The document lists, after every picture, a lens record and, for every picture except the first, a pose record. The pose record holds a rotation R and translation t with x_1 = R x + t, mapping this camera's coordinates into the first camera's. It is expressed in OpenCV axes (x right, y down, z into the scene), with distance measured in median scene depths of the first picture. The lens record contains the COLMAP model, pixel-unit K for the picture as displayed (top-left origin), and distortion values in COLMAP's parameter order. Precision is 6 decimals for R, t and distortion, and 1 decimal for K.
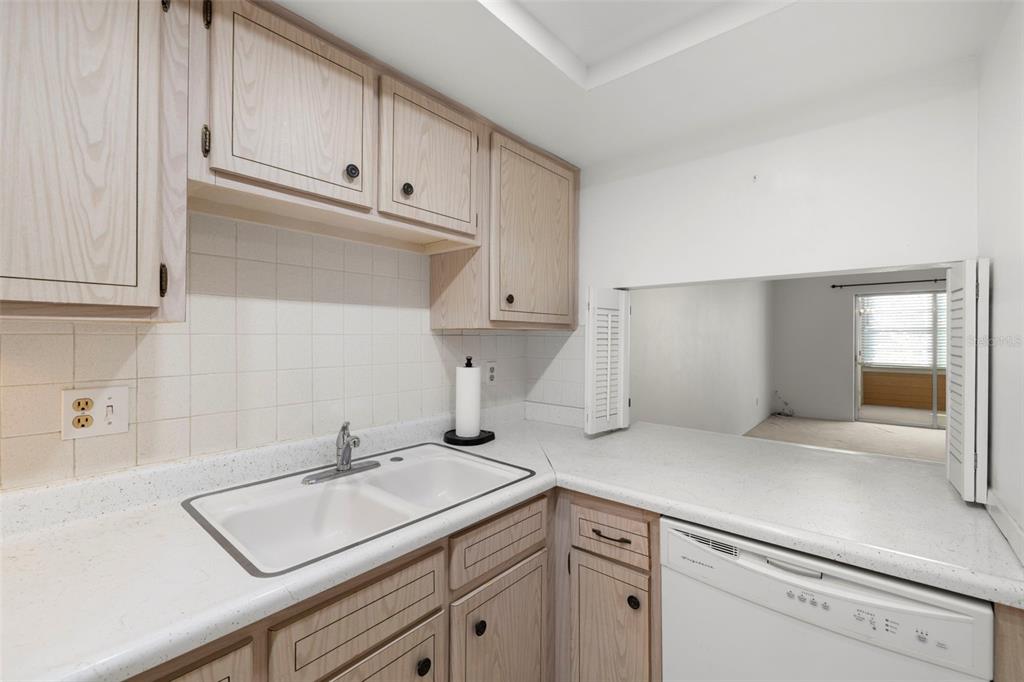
lens RADIAL K [[434.2, 0, 511.0], [0, 434.2, 336.0], [0, 0, 1]] dist [-0.000708, 0.000601]
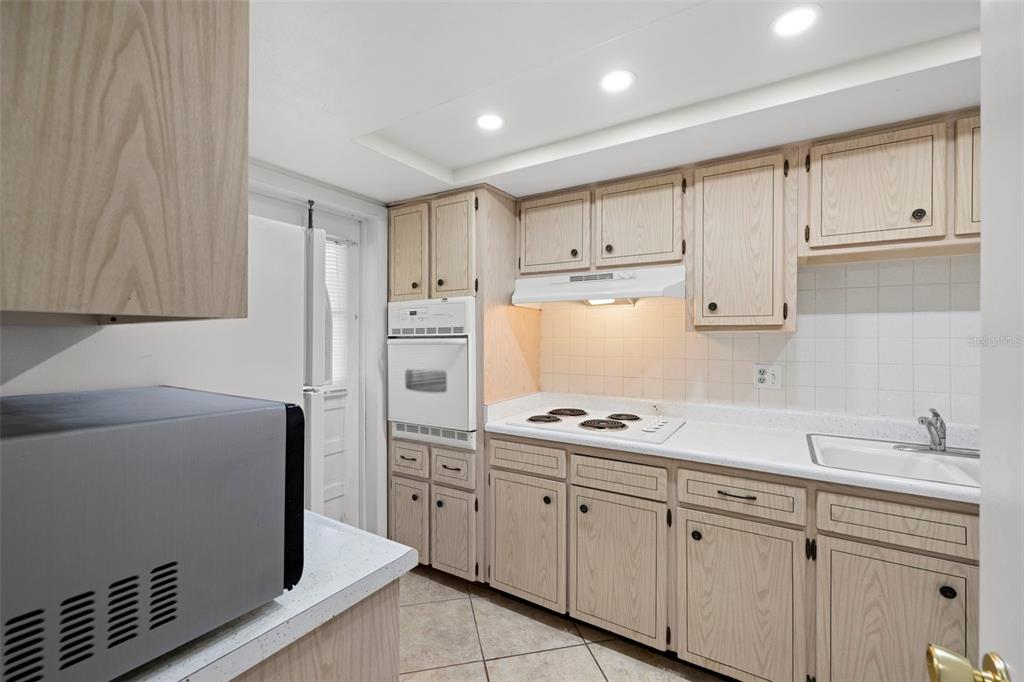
lens RADIAL K [[434.2, 0, 511.0], [0, 434.2, 336.0], [0, 0, 1]] dist [-0.000708, 0.000601]
pose [[0.149395, -0.003109, -0.988773, 0.923002], [-0.001396, 0.999993, -0.003355, -0.004882], [0.988777, 0.001881, 0.149390, -0.514818]]
